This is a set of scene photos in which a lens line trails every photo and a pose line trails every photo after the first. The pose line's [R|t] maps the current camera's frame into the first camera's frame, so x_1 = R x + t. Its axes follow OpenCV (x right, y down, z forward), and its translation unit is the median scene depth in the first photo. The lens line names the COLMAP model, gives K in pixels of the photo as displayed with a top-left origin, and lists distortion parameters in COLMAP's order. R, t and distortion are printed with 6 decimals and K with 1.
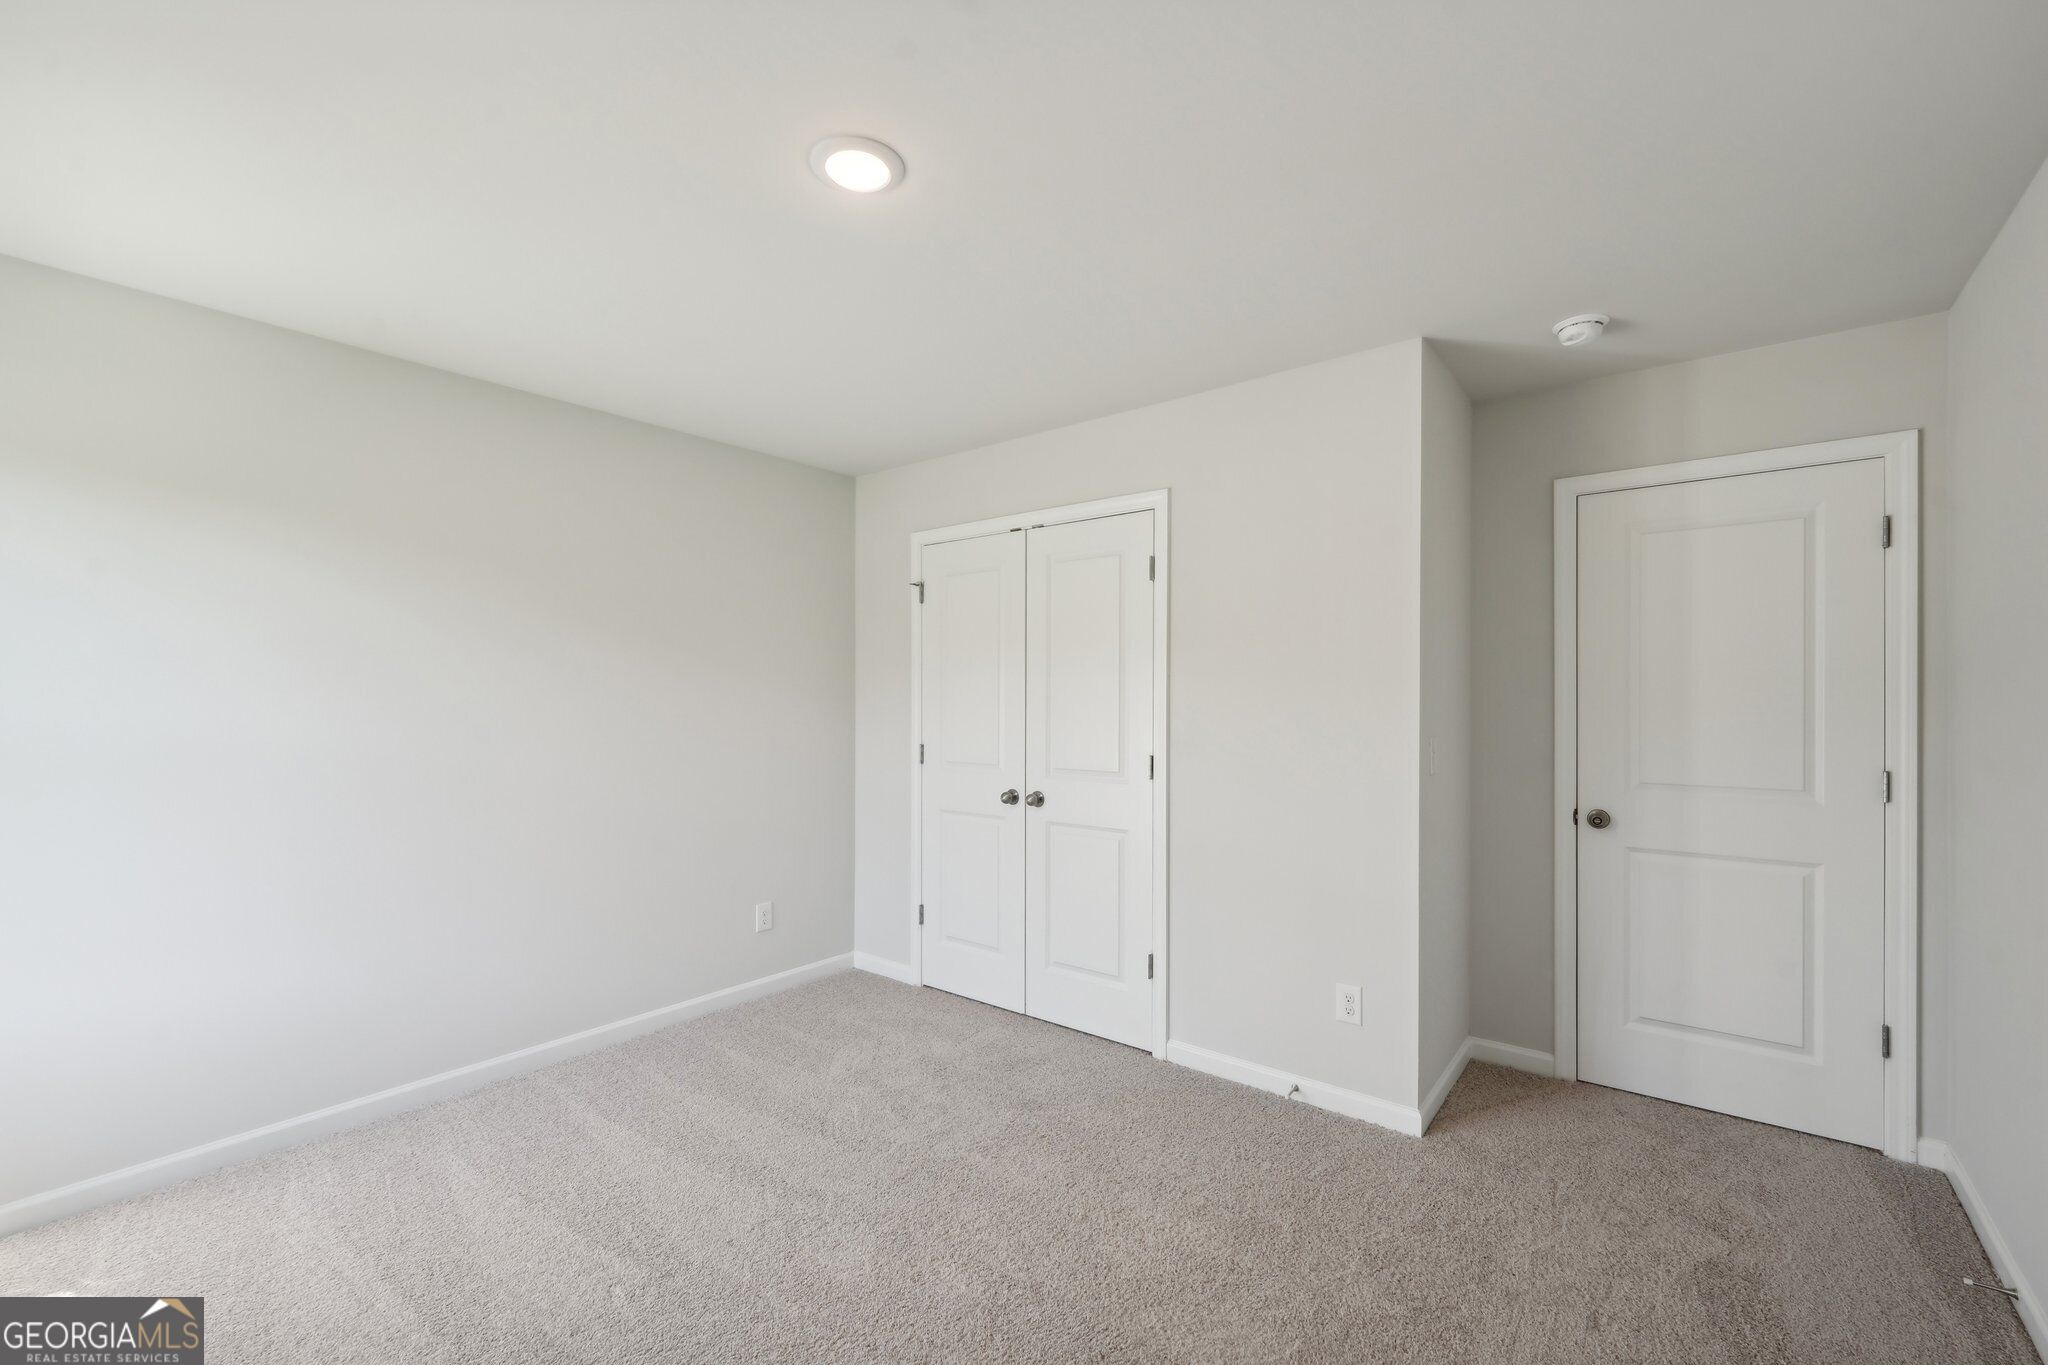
lens RADIAL K [[842.0, 0, 1027.2], [0, 842.0, 695.3], [0, 0, 1]] dist [-0.000642, -0.000123]
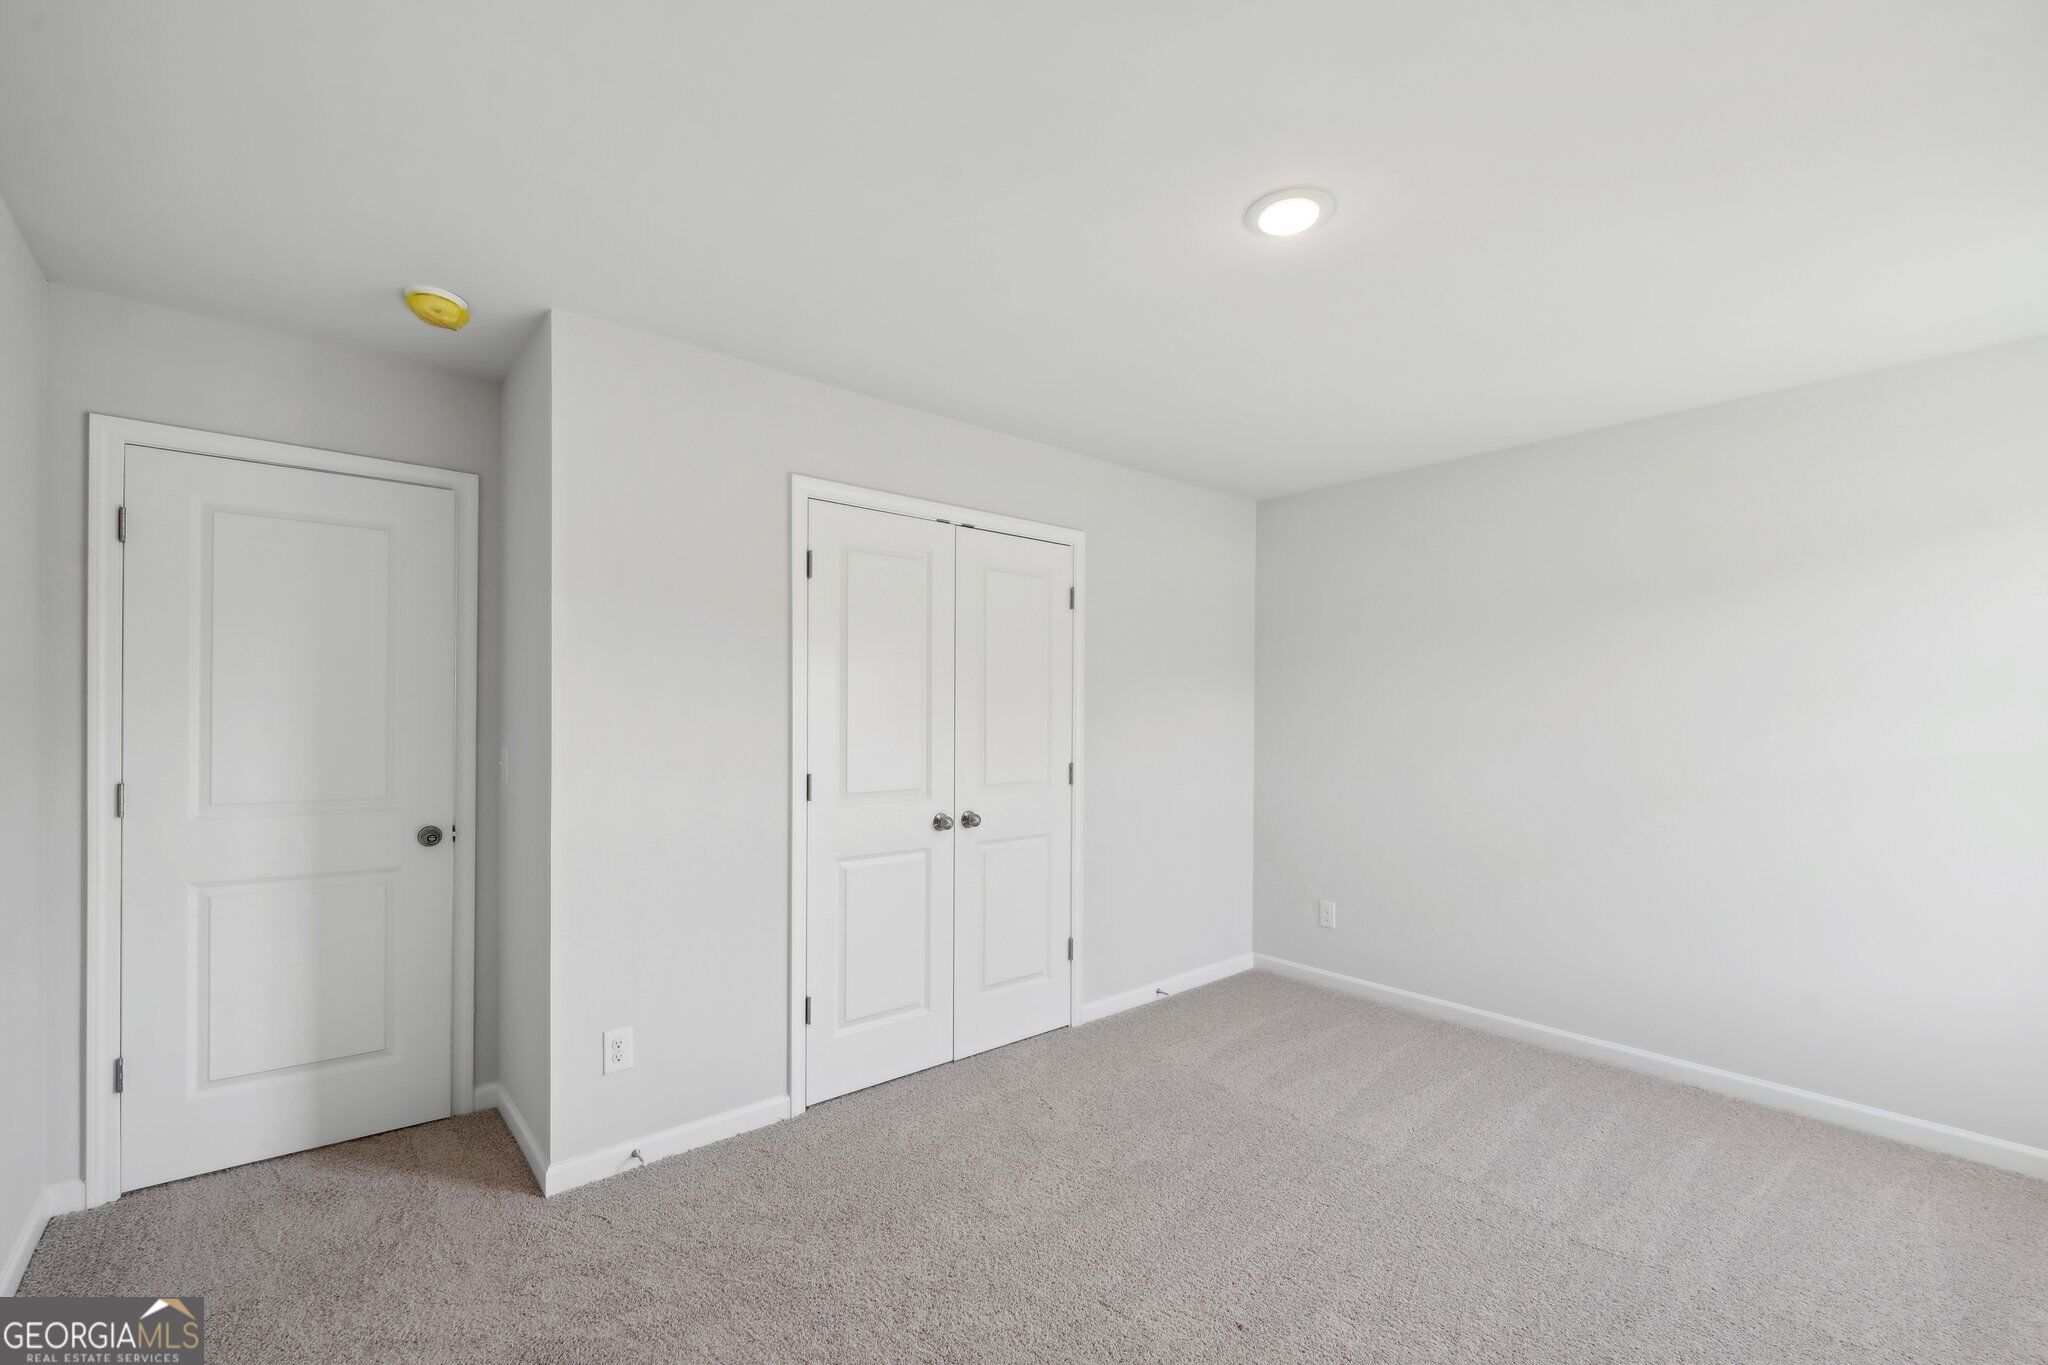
lens RADIAL K [[865.2, 0, 1021.3], [0, 865.2, 707.4], [0, 0, 1]] dist [0.001561, 0.000080]
pose [[0.181764, 0.014293, 0.983238, -0.902917], [-0.001786, 0.999898, -0.014205, 0.012904], [-0.983341, 0.000826, 0.181771, 0.760161]]
